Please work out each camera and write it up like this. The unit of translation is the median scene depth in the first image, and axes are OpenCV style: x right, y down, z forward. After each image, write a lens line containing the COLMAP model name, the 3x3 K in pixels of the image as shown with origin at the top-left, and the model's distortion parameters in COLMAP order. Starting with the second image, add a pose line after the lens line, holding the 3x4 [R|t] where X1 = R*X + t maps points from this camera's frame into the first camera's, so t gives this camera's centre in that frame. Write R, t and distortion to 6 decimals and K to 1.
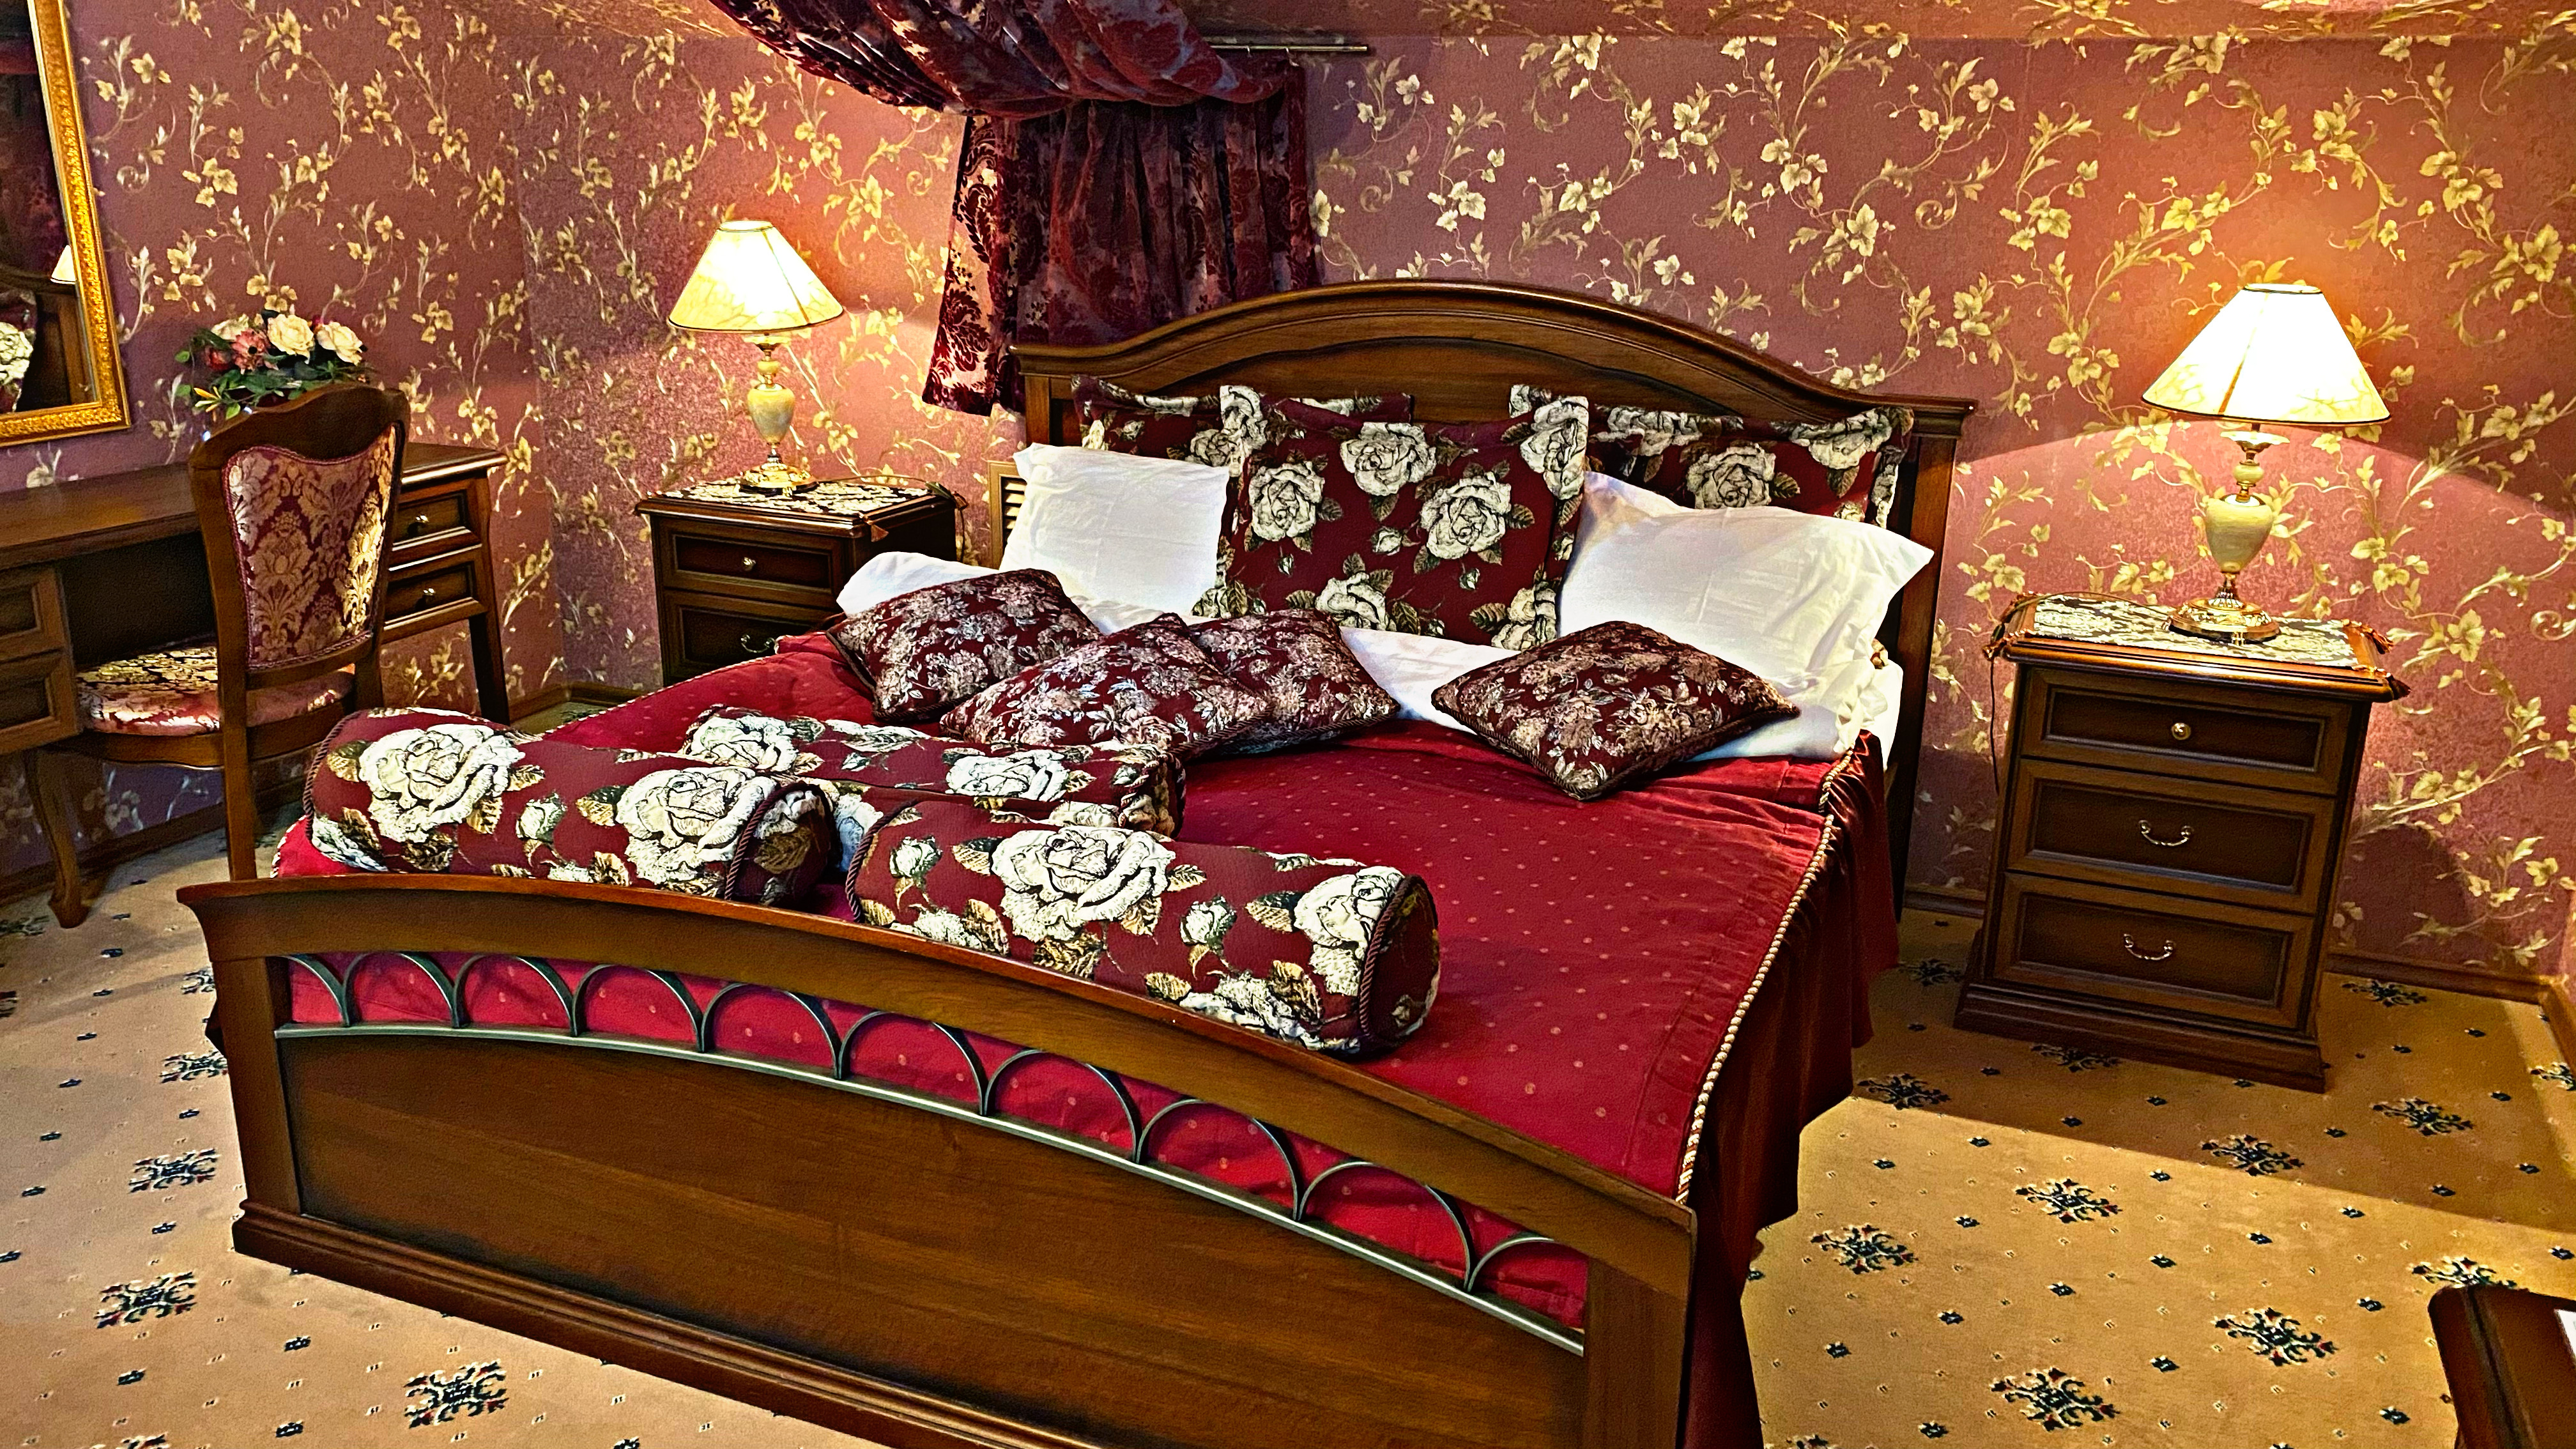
lens RADIAL K [[1998.4, 0, 1288.0], [0, 1998.4, 724.5], [0, 0, 1]] dist [0.118015, -0.214342]
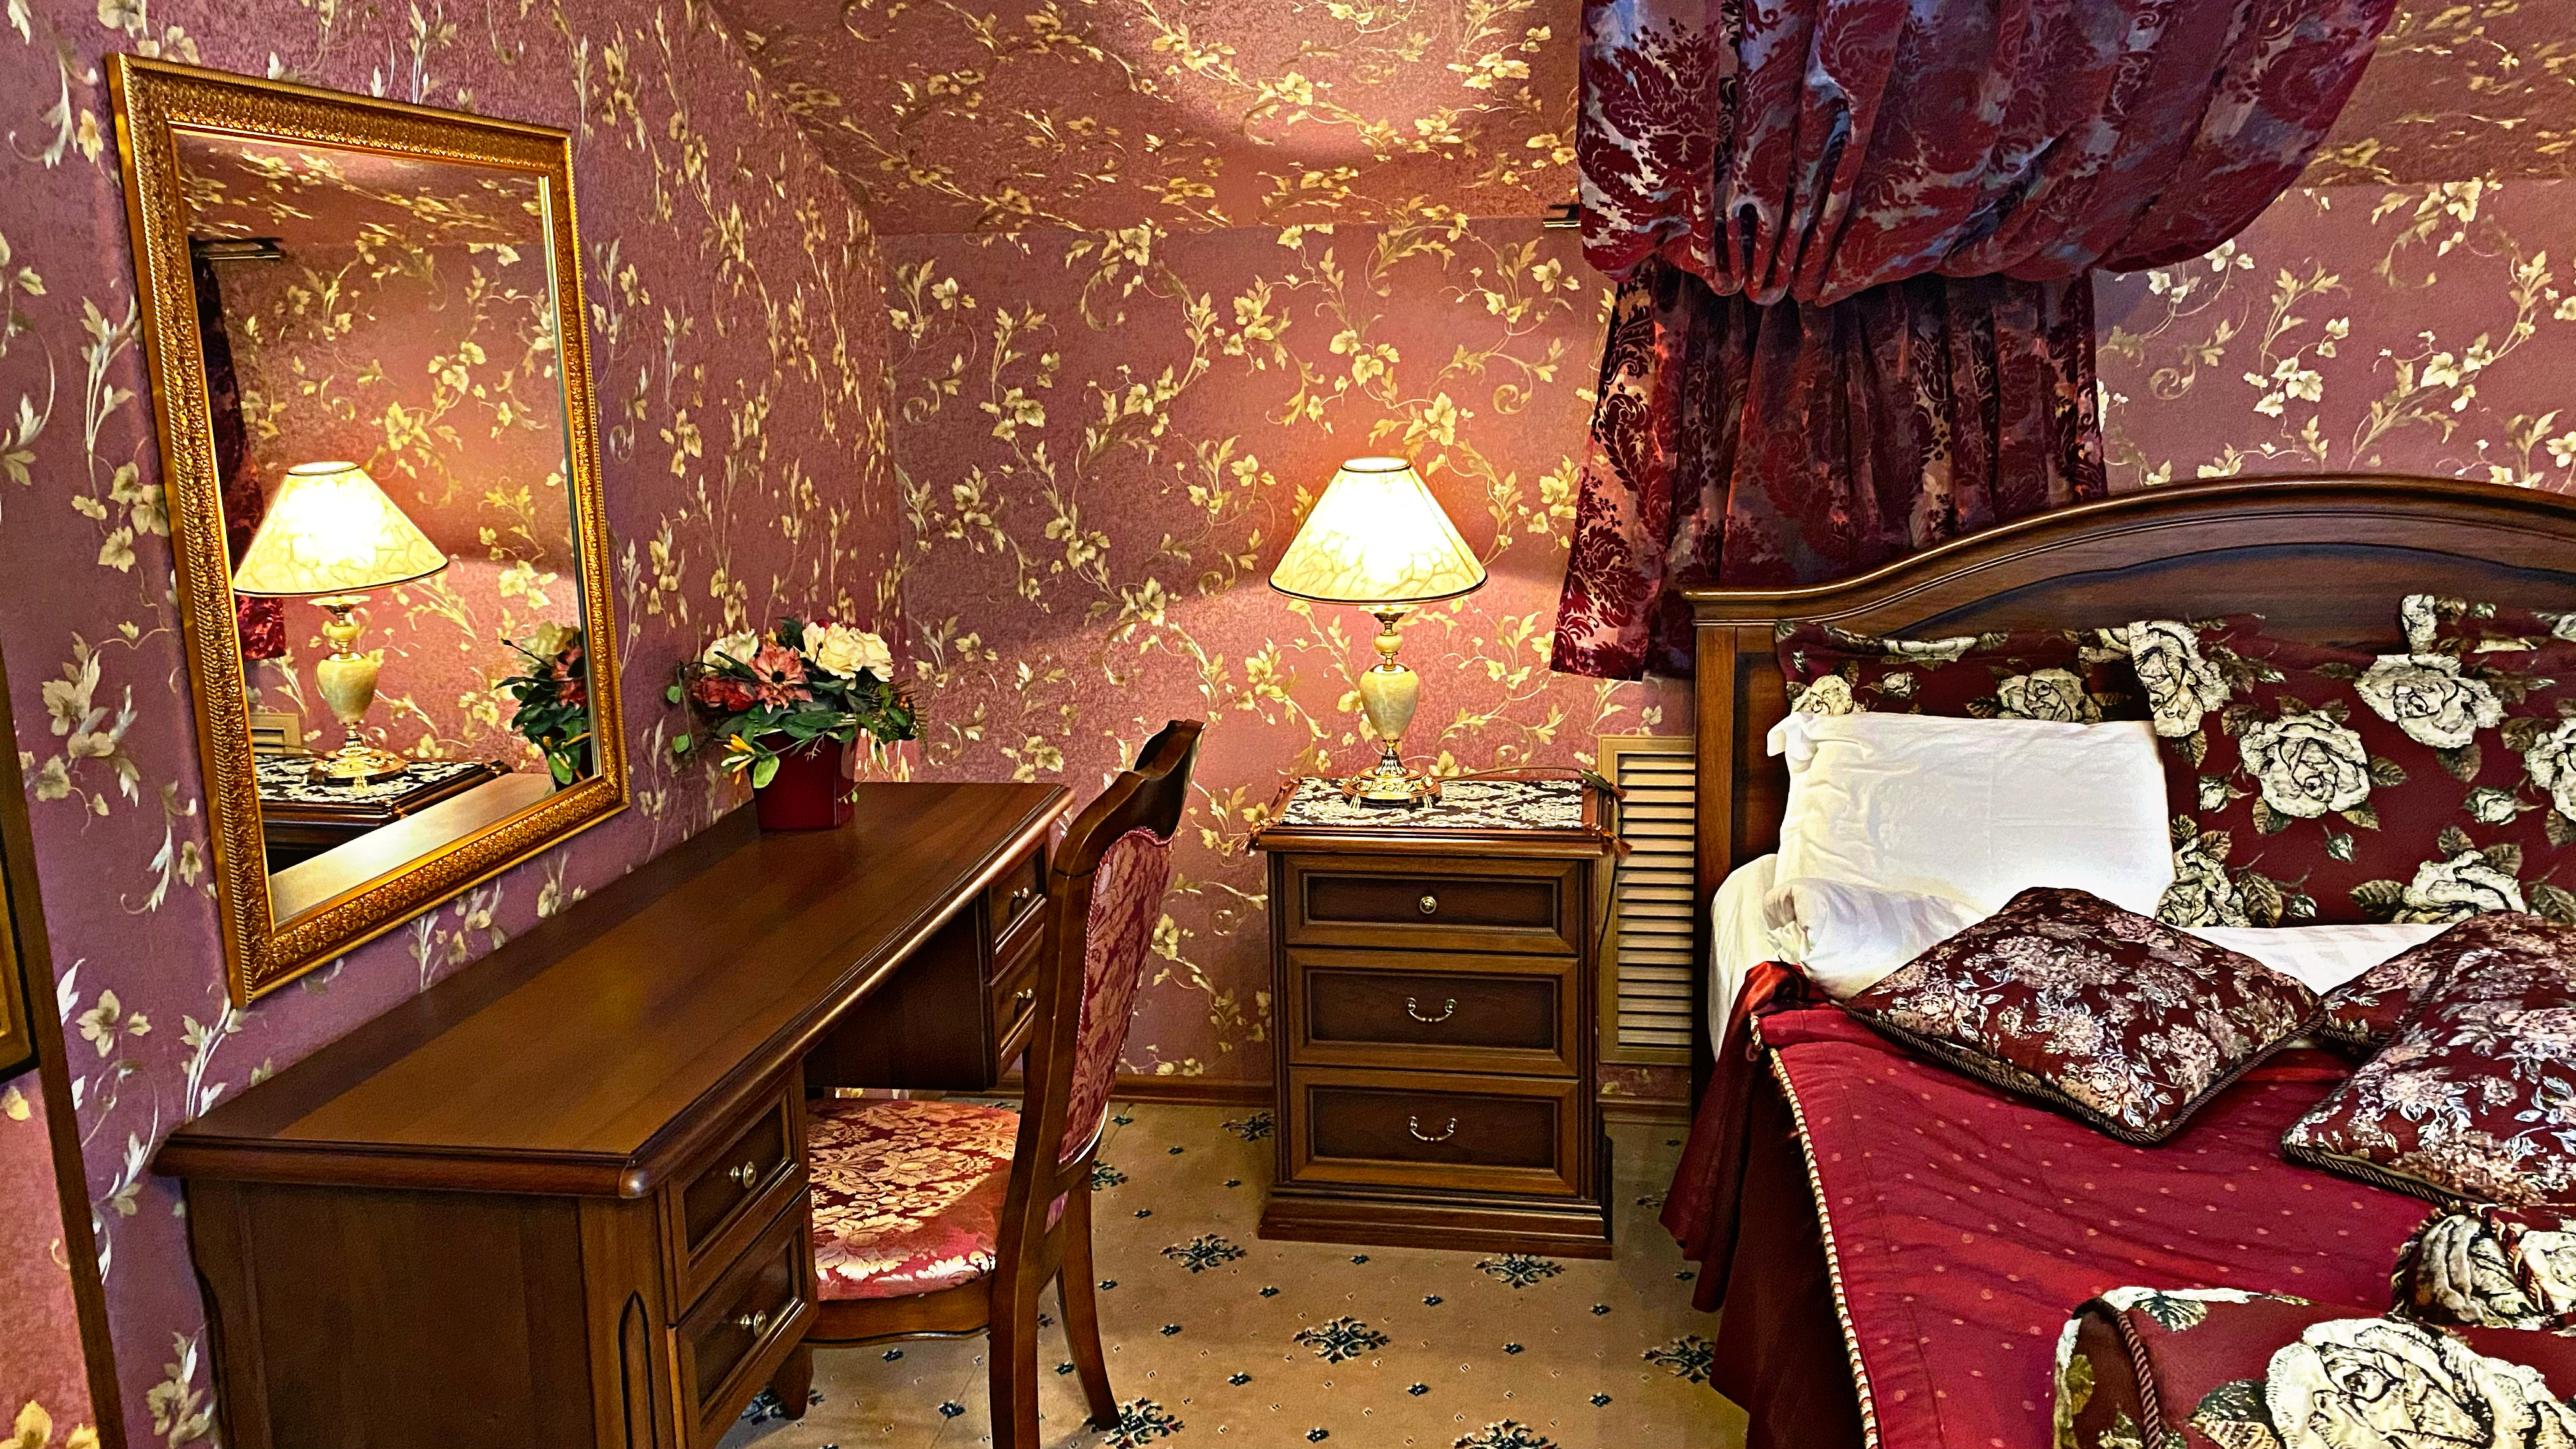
lens RADIAL K [[2024.4, 0, 1299.0], [0, 2024.4, 691.0], [0, 0, 1]] dist [0.156464, -0.210476]
pose [[0.965910, -0.080435, 0.246066, -0.545488], [0.107502, 0.989303, -0.098601, -0.098287], [-0.235503, 0.121692, 0.964225, 0.304739]]
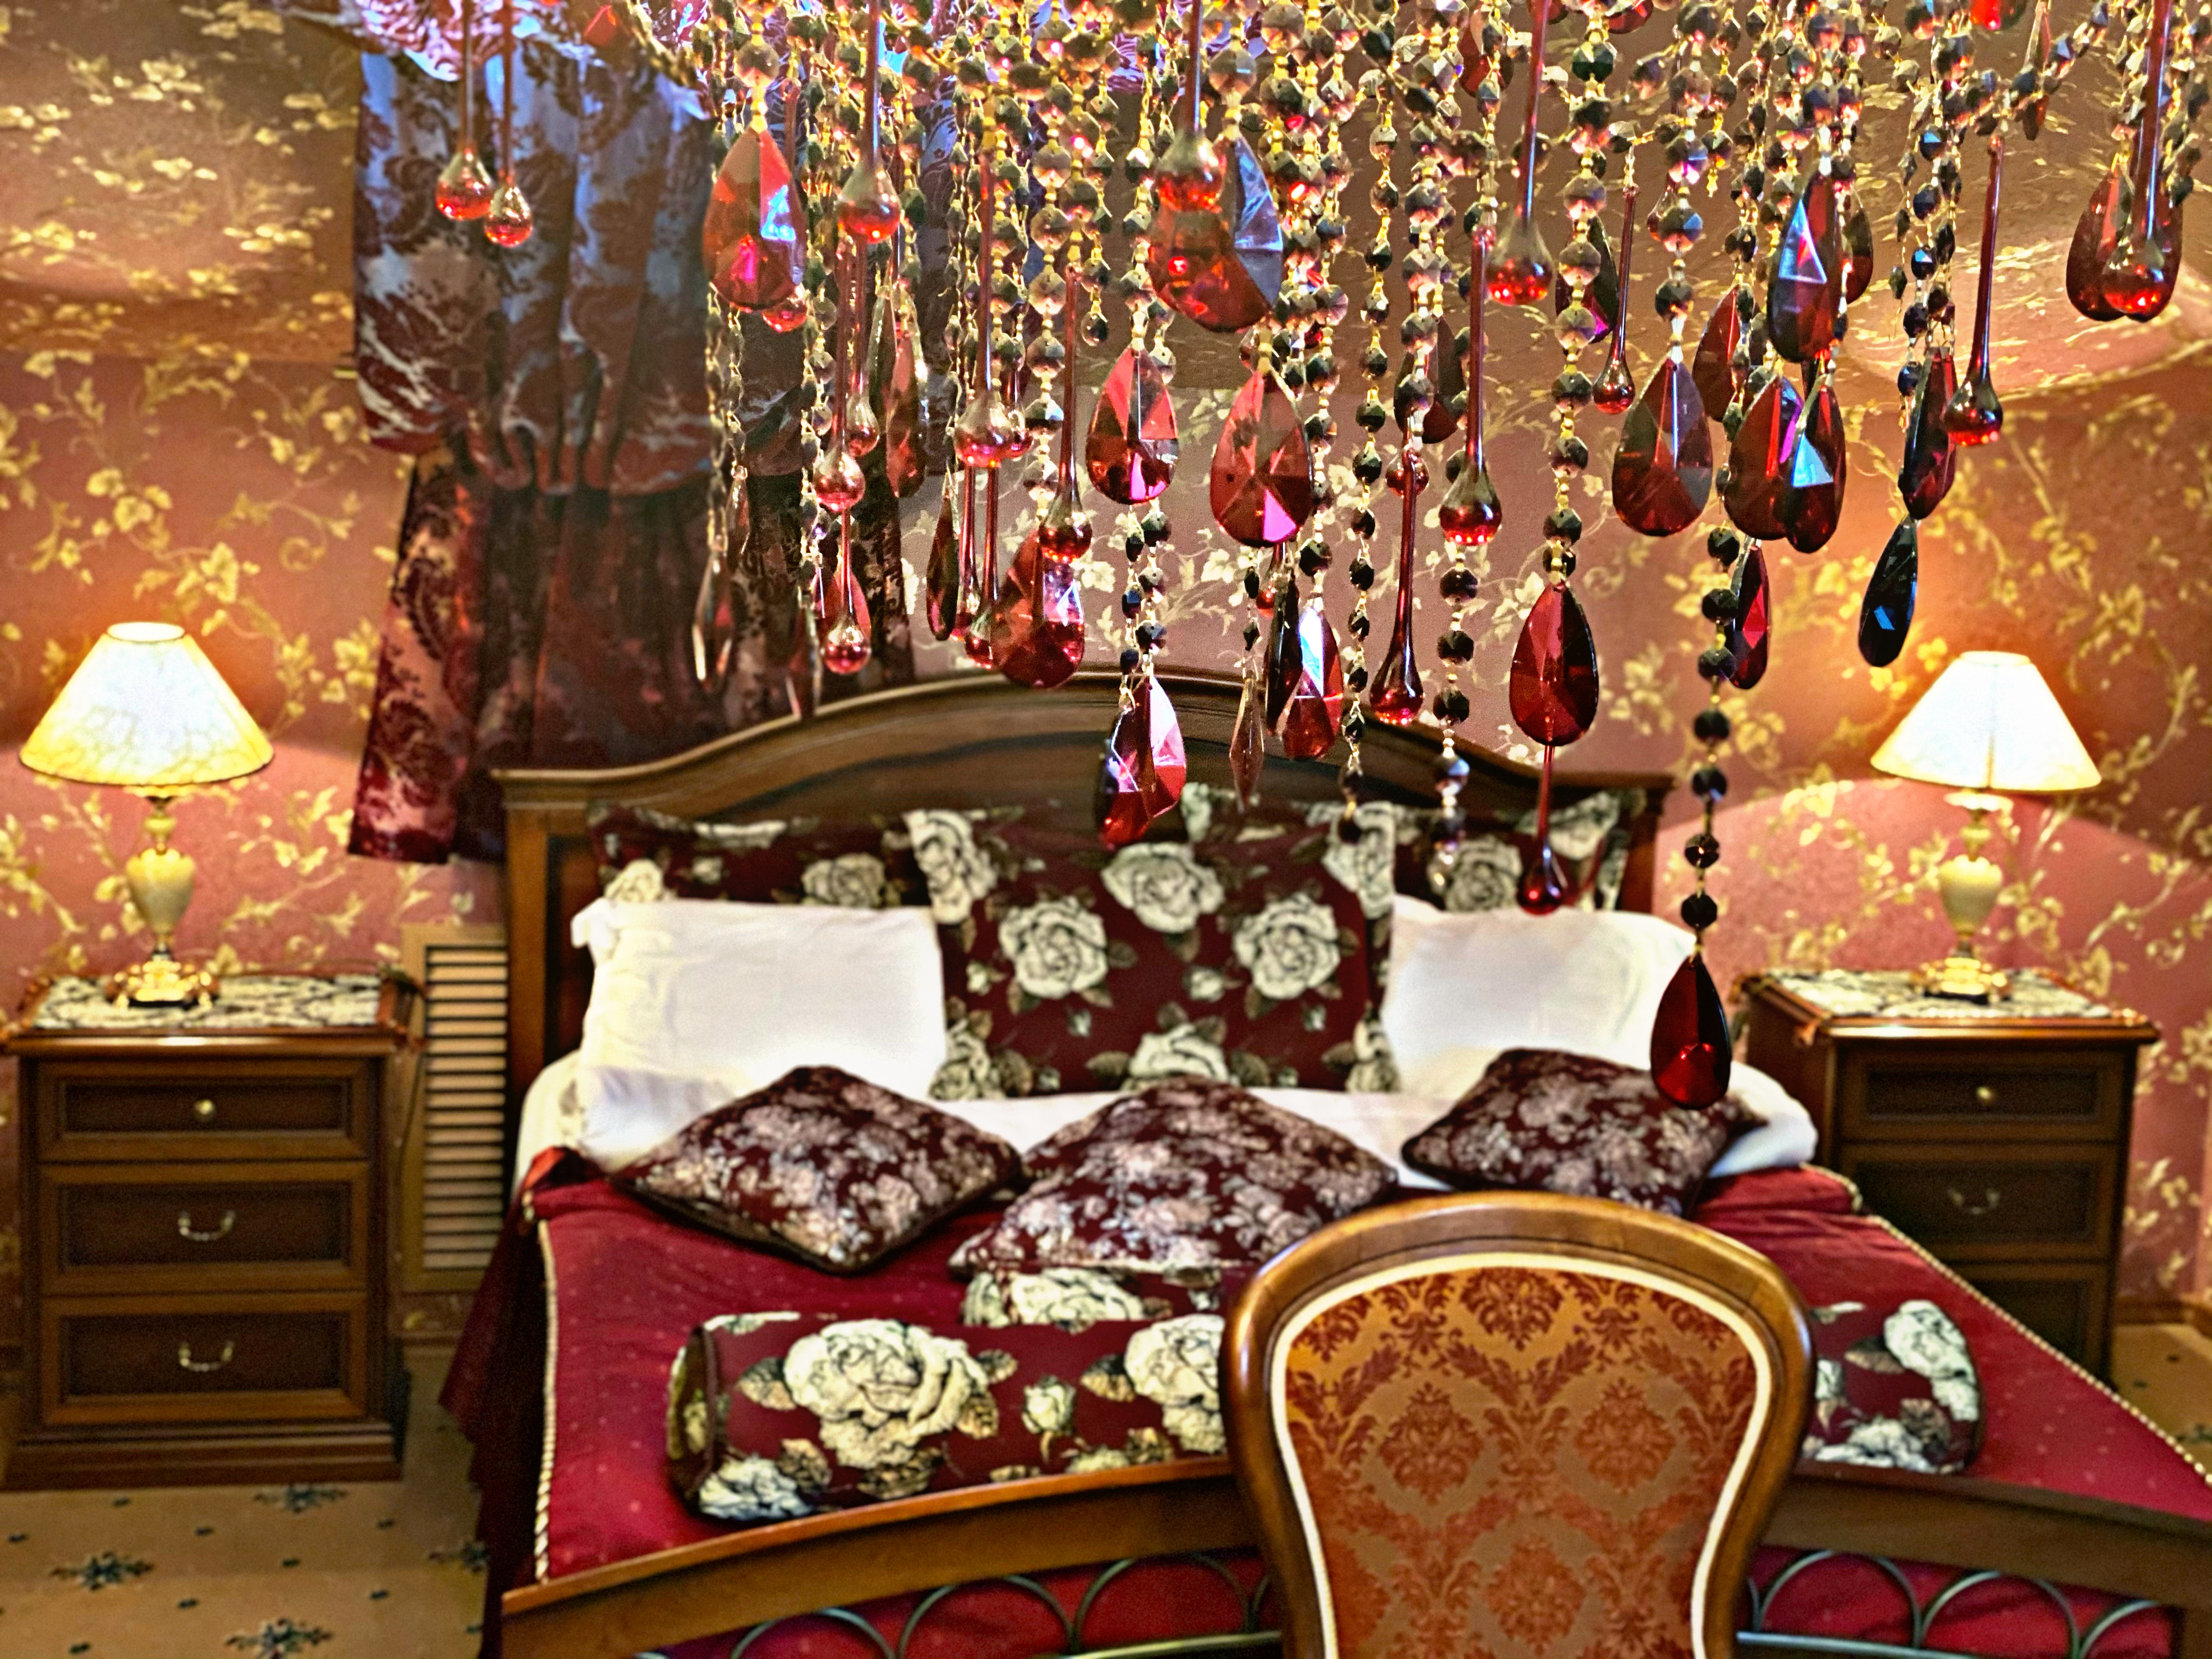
lens RADIAL K [[3387.8, 0, 1106.0], [0, 3387.8, 829.5], [0, 0, 1]] dist [0.138766, -0.124725]
pose [[0.837805, -0.077839, 0.540393, -0.704828], [0.132531, 0.989175, -0.062989, -0.066182], [-0.529640, 0.124391, 0.839052, -0.182874]]
